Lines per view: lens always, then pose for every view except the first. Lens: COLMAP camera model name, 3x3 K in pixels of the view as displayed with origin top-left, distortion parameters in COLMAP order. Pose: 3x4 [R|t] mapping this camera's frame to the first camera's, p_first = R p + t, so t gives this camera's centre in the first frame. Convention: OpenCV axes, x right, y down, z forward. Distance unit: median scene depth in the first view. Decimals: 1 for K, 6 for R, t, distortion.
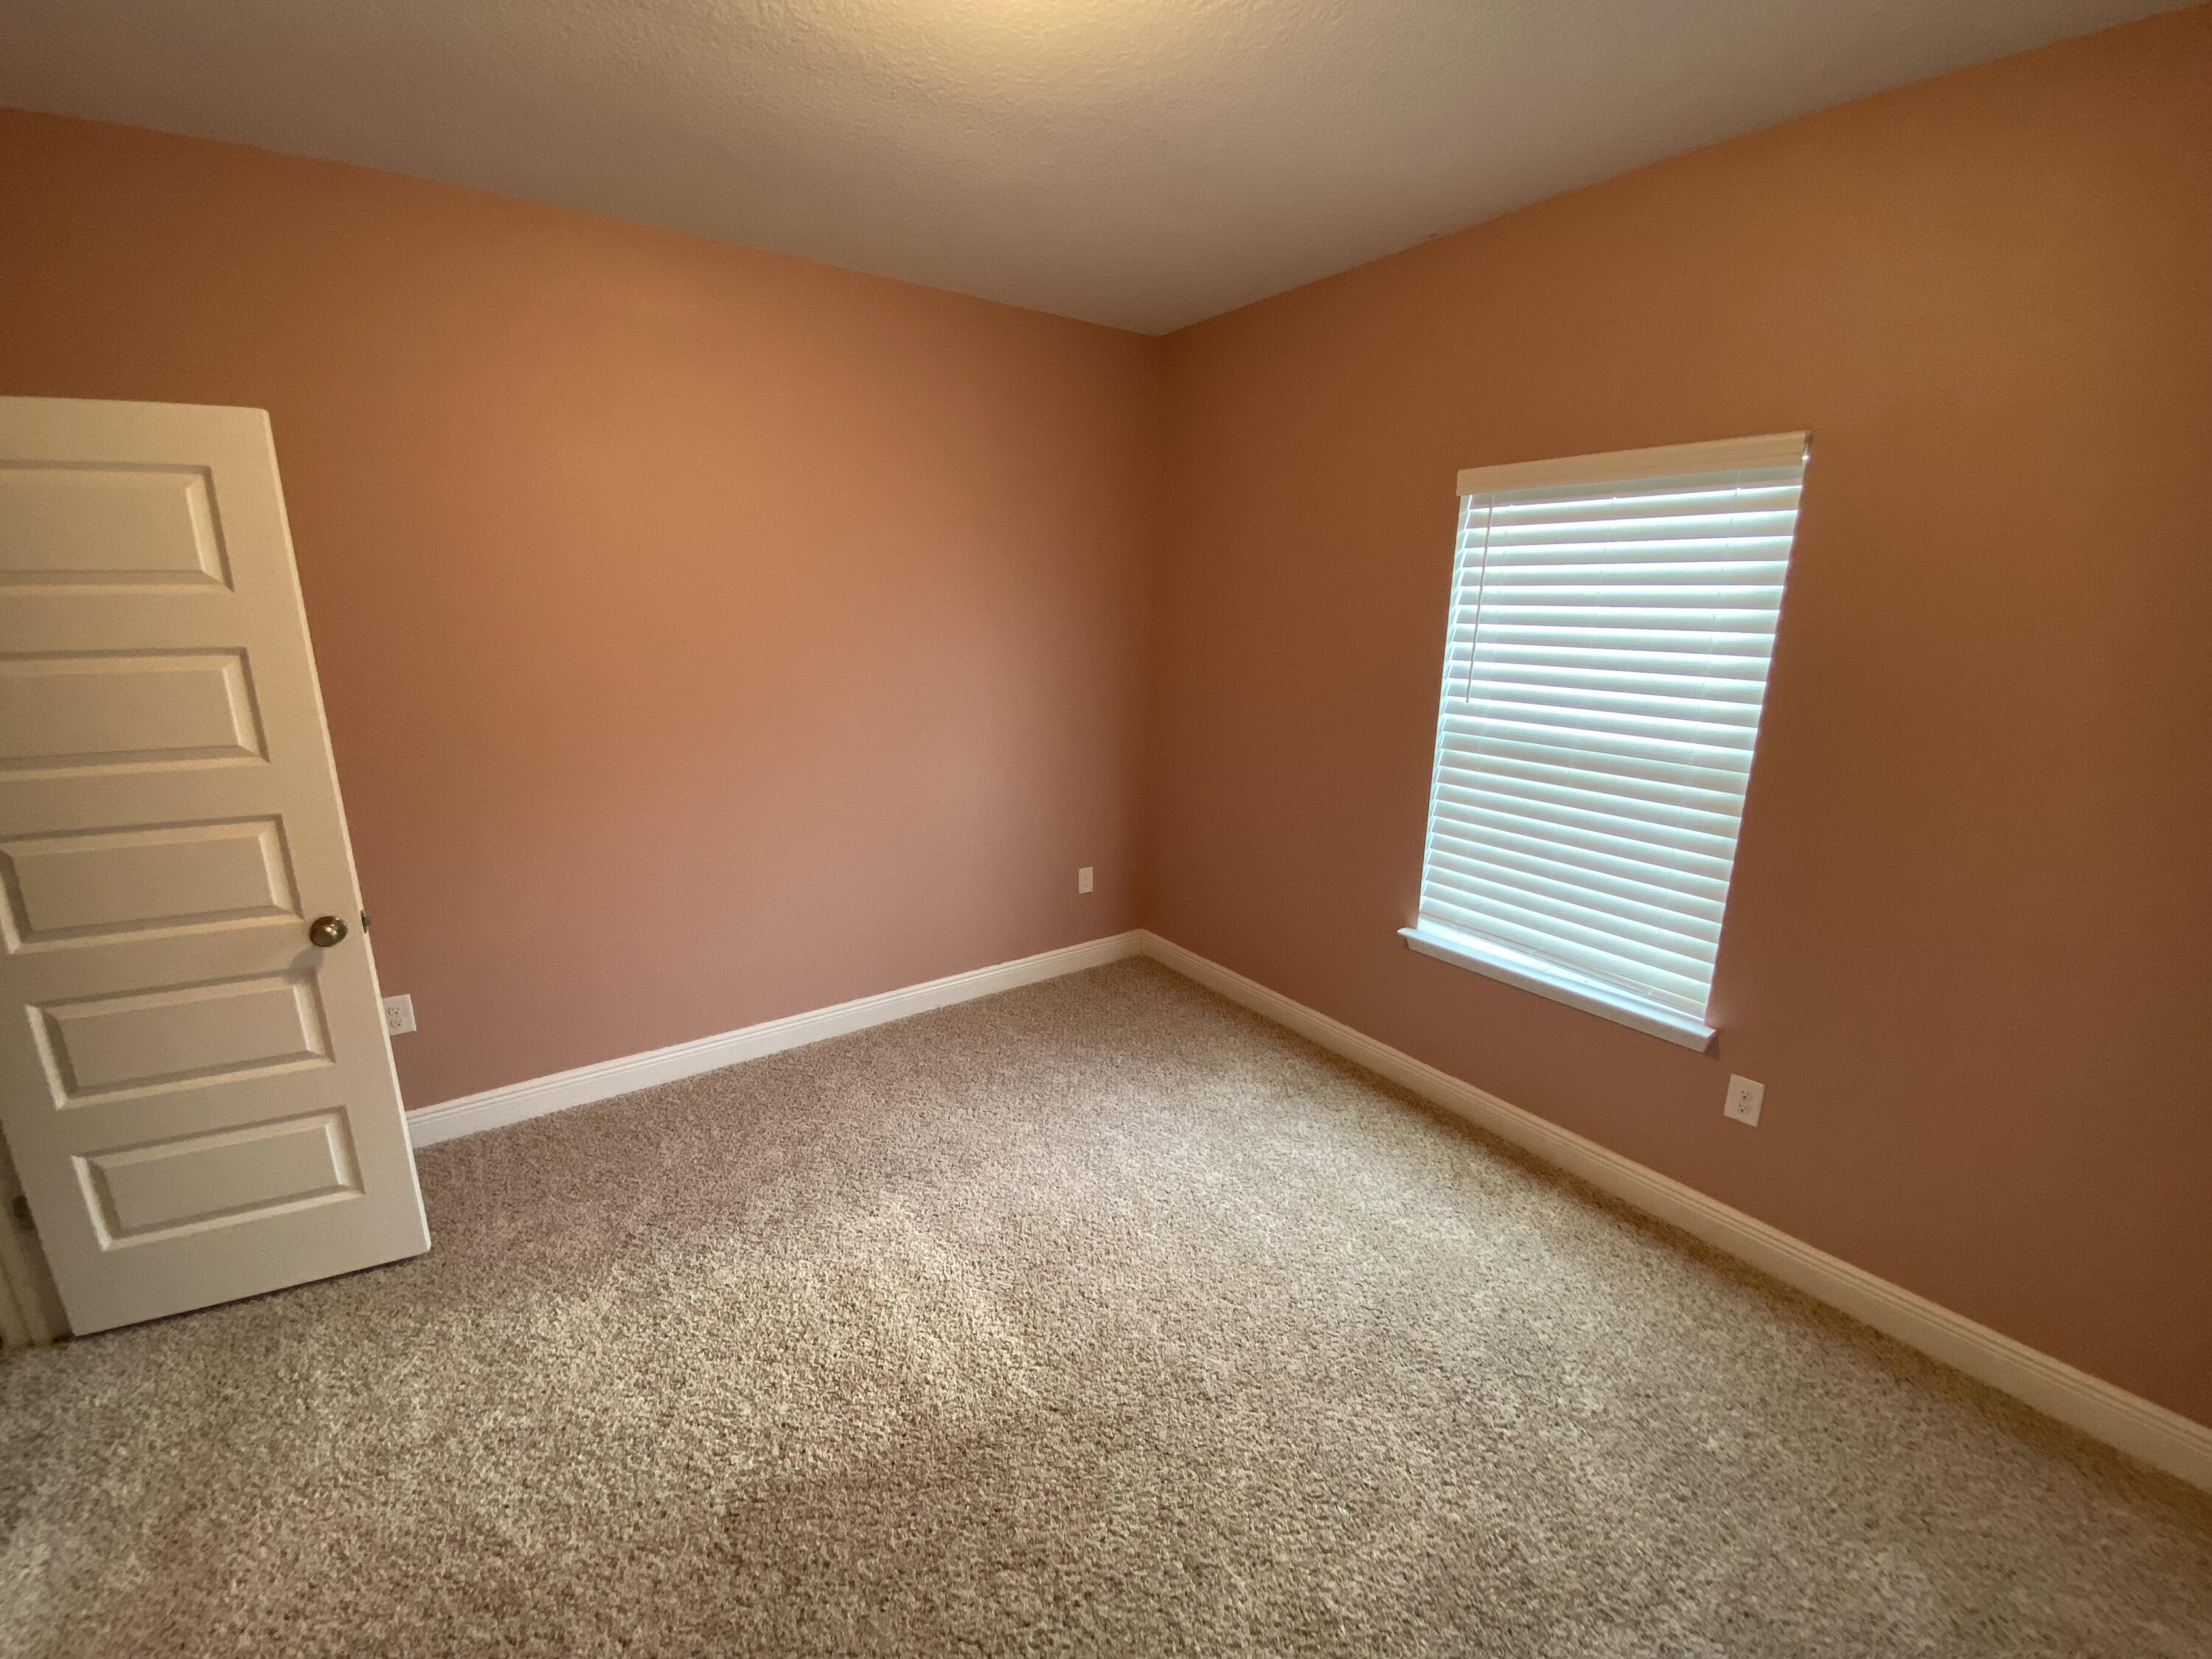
lens RADIAL K [[898.0, 0, 1103.5], [0, 898.0, 821.4], [0, 0, 1]] dist [0.062093, -0.041590]
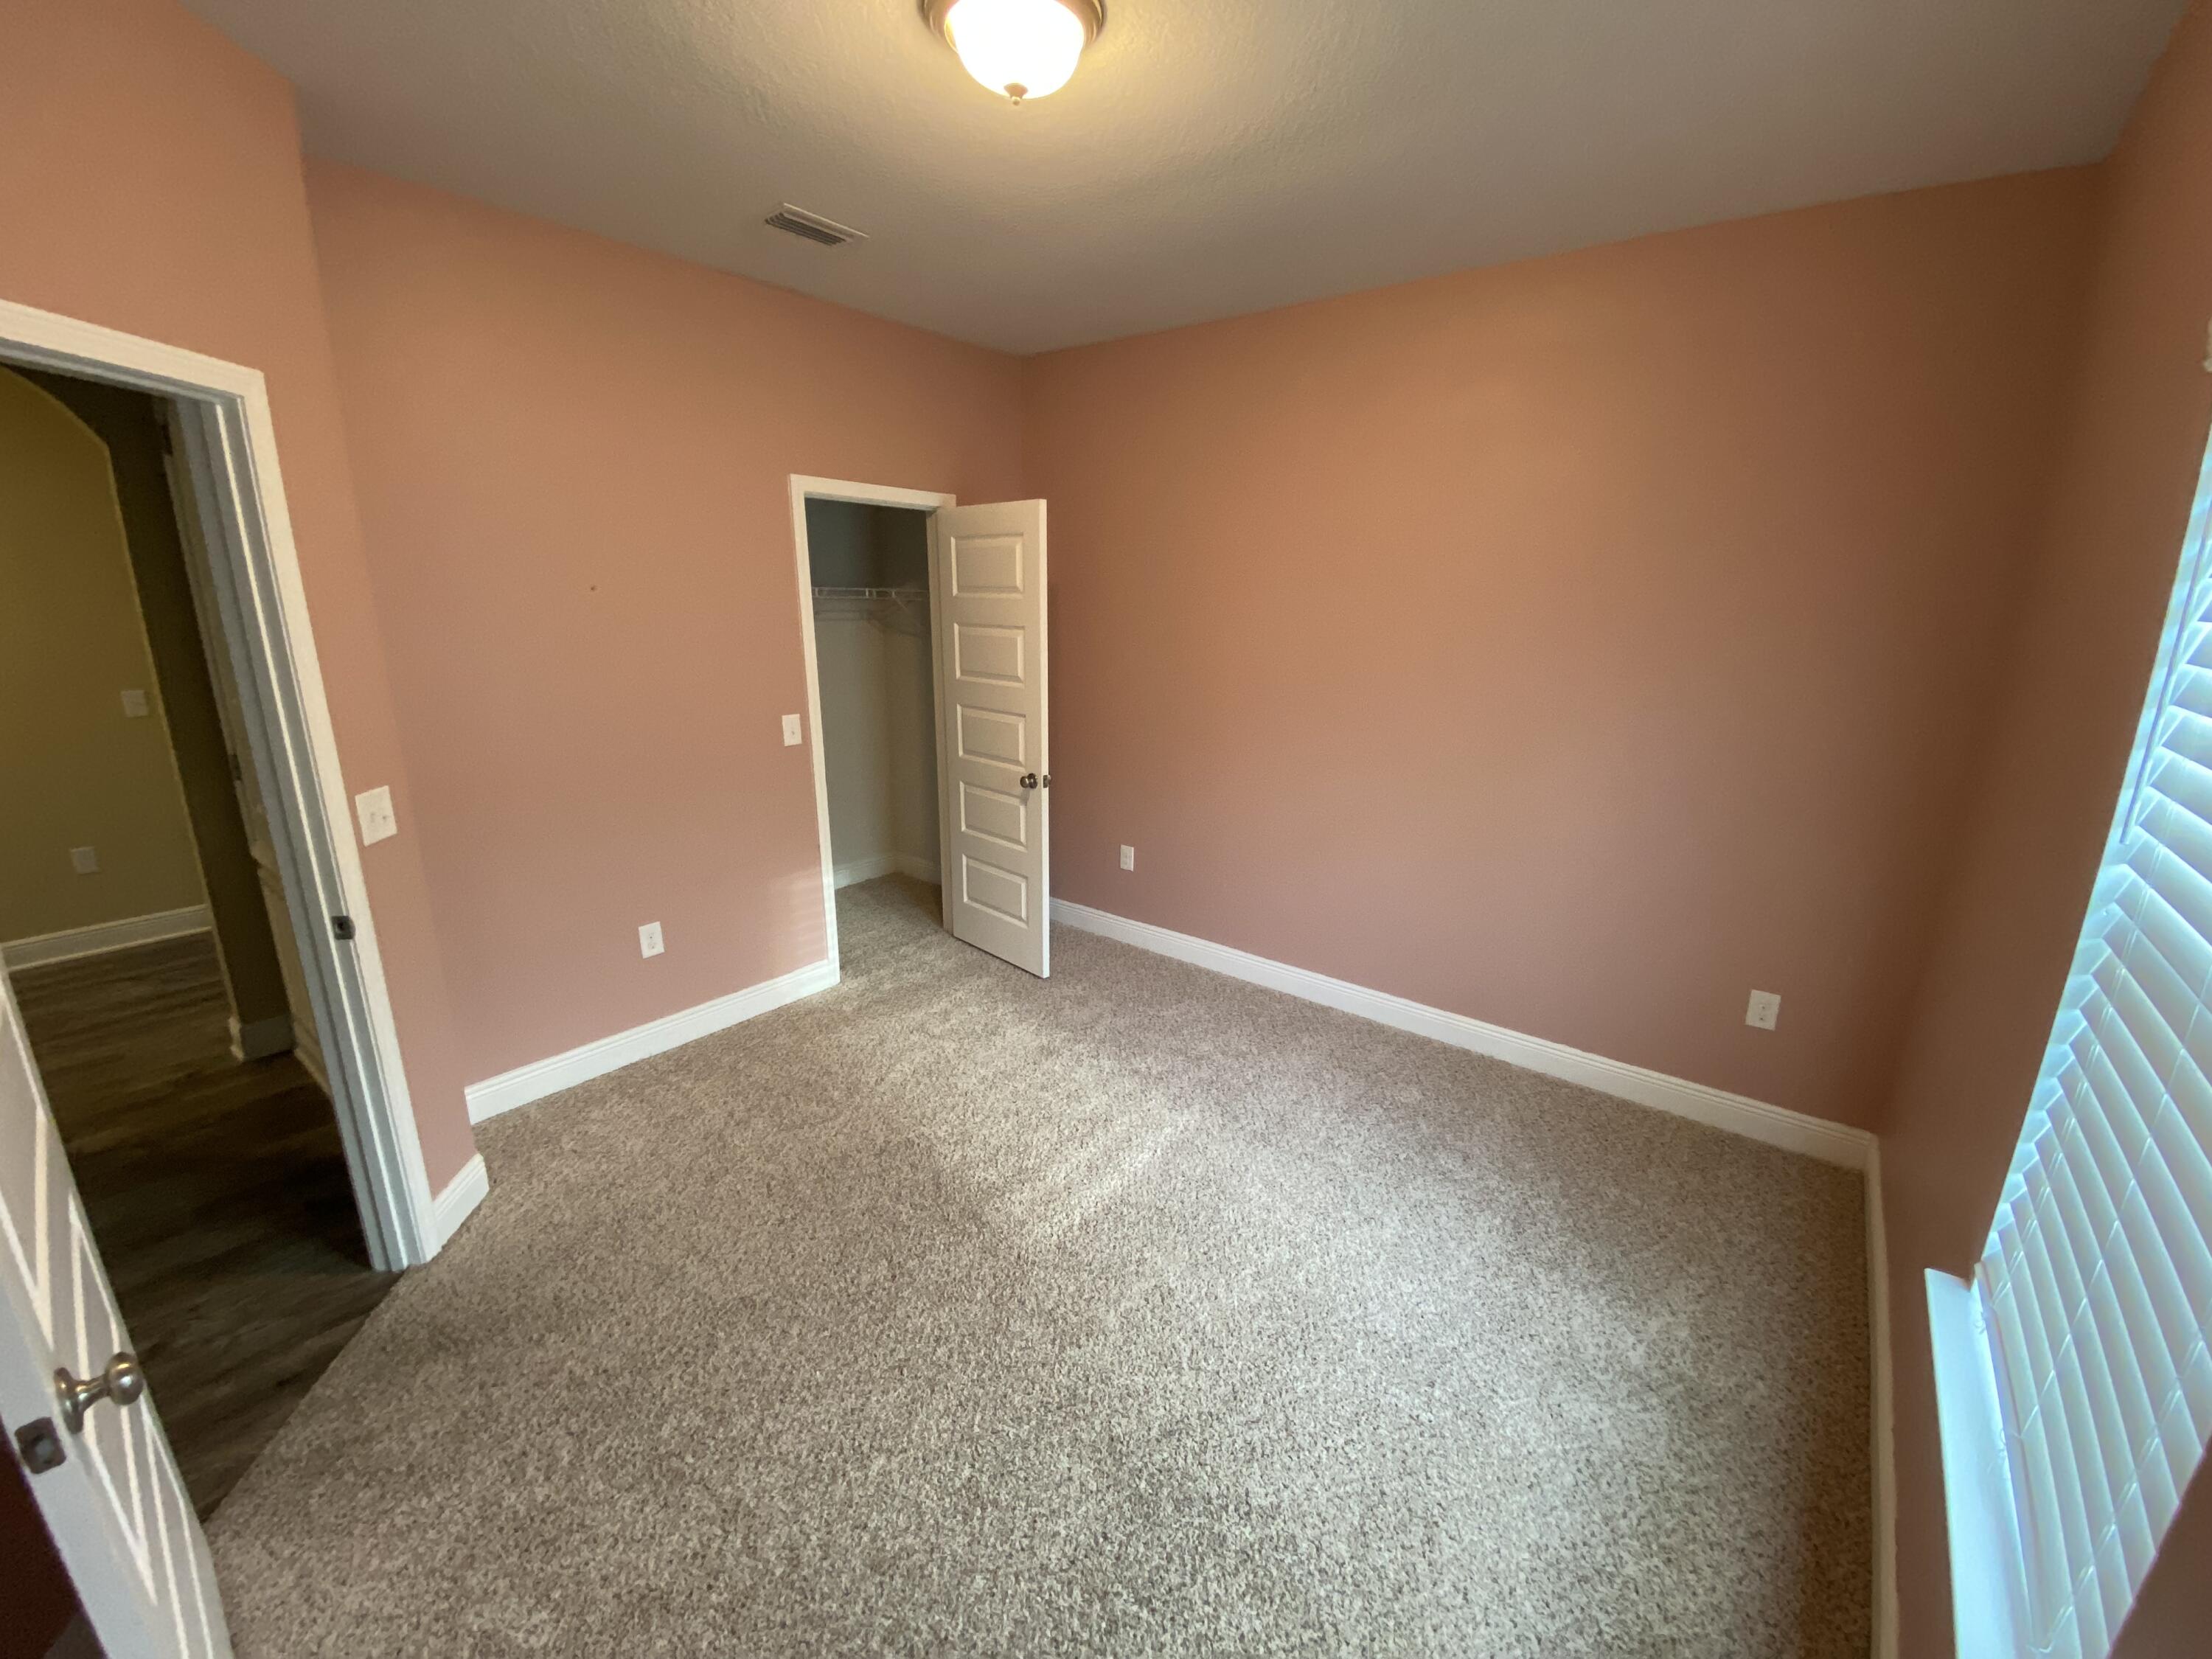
lens RADIAL K [[898.0, 0, 1103.5], [0, 898.0, 821.4], [0, 0, 1]] dist [0.062093, -0.041590]
pose [[0.283428, 0.230911, -0.930779, 0.799097], [-0.237860, 0.957177, 0.165030, -0.119995], [0.929027, 0.174621, 0.326215, 0.490246]]
